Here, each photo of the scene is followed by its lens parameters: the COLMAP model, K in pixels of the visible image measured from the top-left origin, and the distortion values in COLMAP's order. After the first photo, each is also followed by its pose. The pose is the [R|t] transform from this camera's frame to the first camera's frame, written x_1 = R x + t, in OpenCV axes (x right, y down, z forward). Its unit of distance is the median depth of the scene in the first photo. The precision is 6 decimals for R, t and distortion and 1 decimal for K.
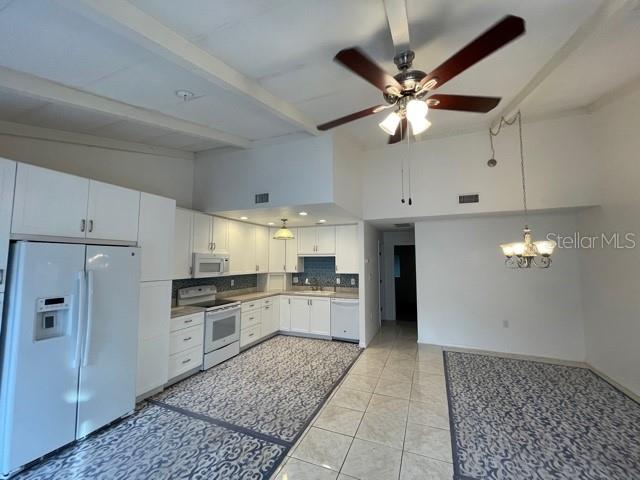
lens RADIAL K [[259.0, 0, 320.9], [0, 259.0, 240.3], [0, 0, 1]] dist [-0.000923, 0.000136]
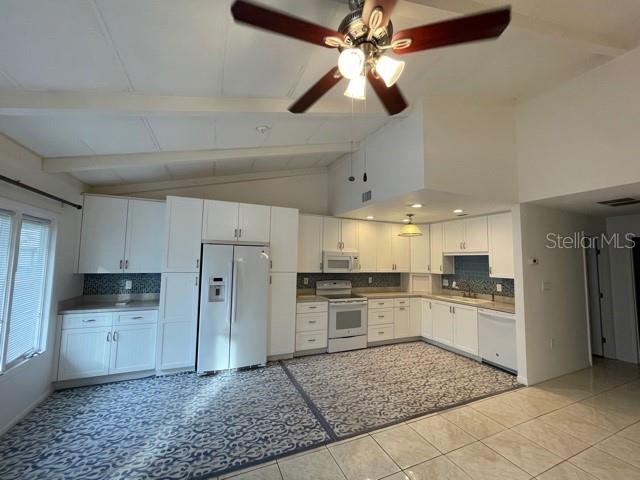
lens RADIAL K [[259.0, 0, 319.3], [0, 259.0, 240.2], [0, 0, 1]] dist [-0.000923, 0.000136]
pose [[0.722661, -0.039757, -0.690059, 0.316426], [0.036170, 0.999152, -0.019685, 0.021270], [0.690256, -0.010734, 0.723486, 0.134669]]
